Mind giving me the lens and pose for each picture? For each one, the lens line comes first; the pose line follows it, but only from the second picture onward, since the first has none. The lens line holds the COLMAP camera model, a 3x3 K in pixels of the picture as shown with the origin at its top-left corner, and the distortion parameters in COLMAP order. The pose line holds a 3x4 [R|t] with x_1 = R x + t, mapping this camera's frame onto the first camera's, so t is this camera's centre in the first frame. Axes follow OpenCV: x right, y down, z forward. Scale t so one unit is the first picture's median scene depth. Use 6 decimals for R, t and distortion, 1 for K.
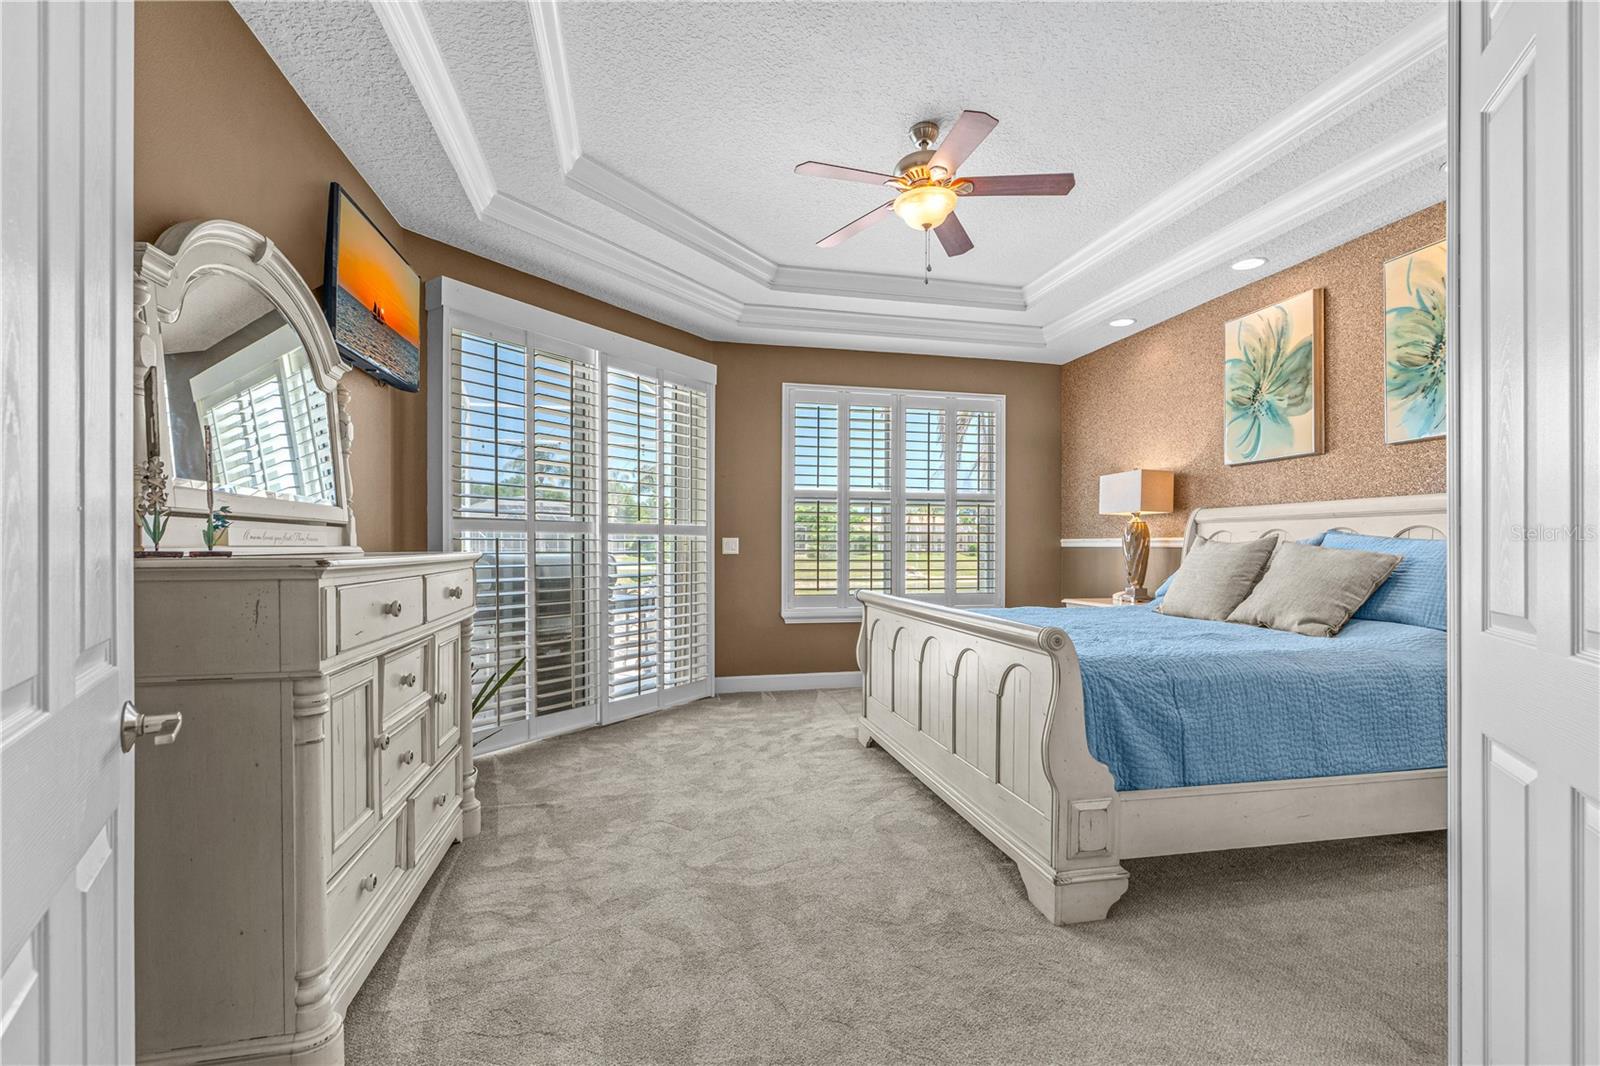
lens RADIAL K [[722.8, 0, 807.7], [0, 722.8, 537.4], [0, 0, 1]] dist [-0.008880, 0.004432]
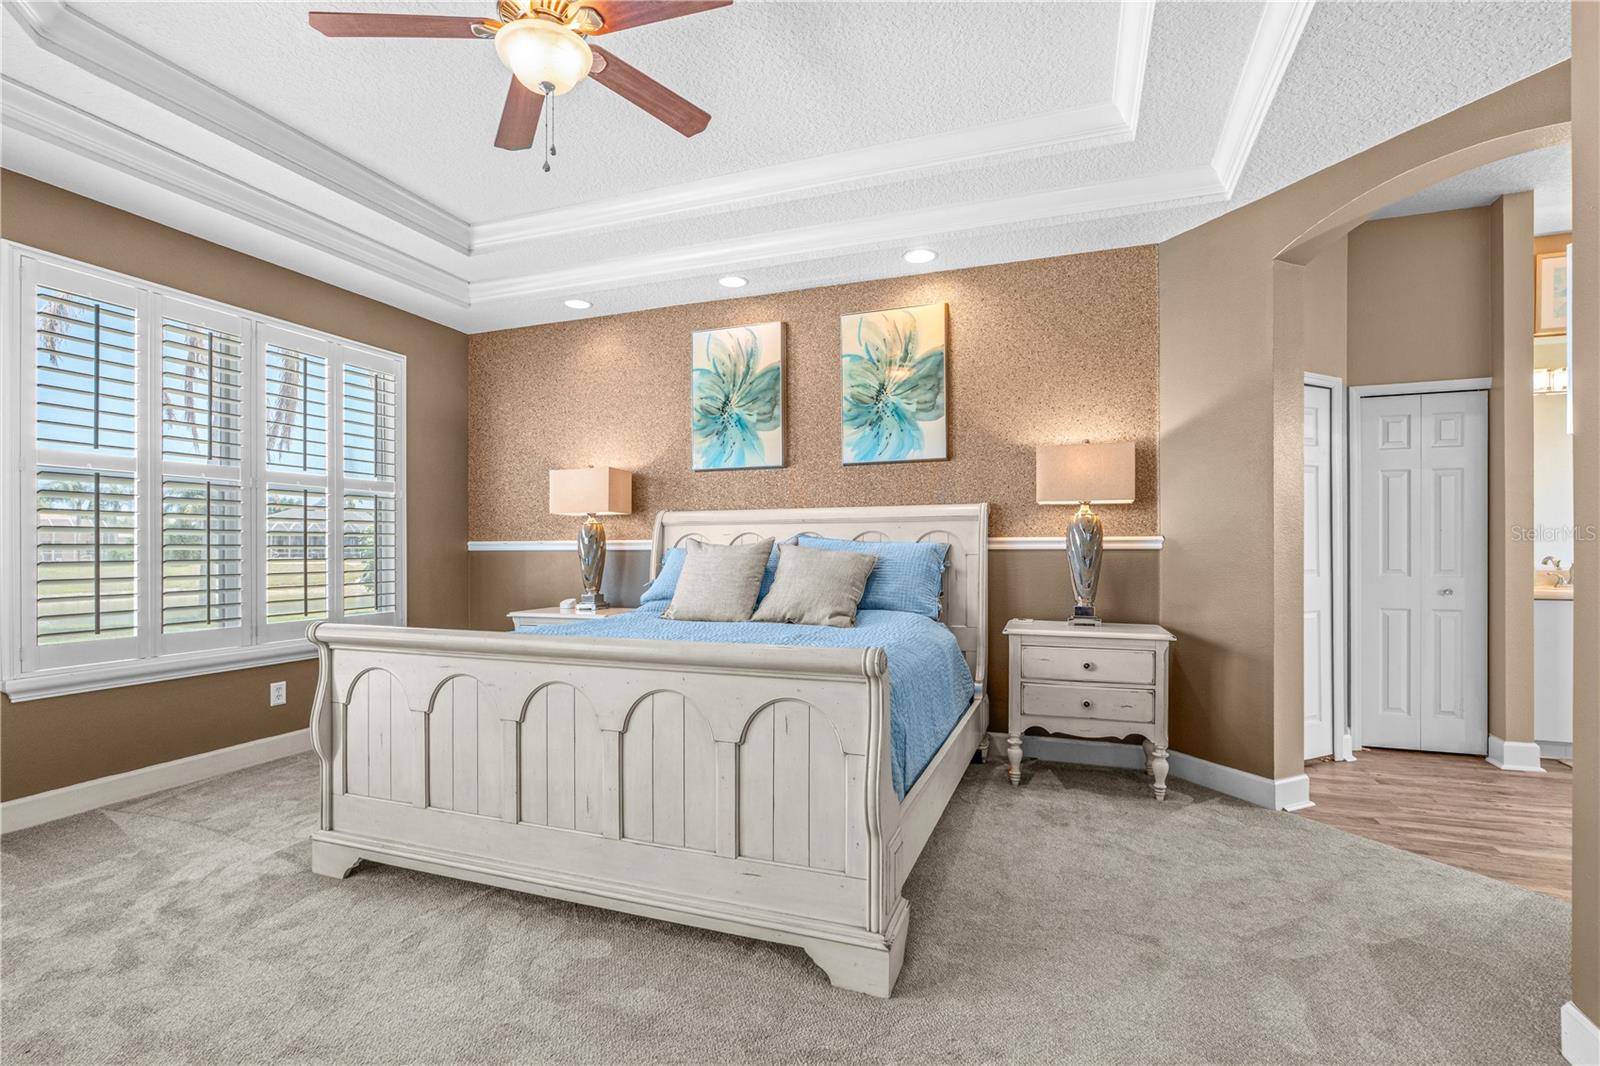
lens RADIAL K [[722.8, 0, 801.3], [0, 722.8, 543.3], [0, 0, 1]] dist [-0.008880, 0.004432]
pose [[0.538687, -0.001755, 0.842504, -0.227488], [-0.002966, 0.999988, 0.003979, 0.000147], [-0.842501, -0.004642, 0.538675, 0.340027]]
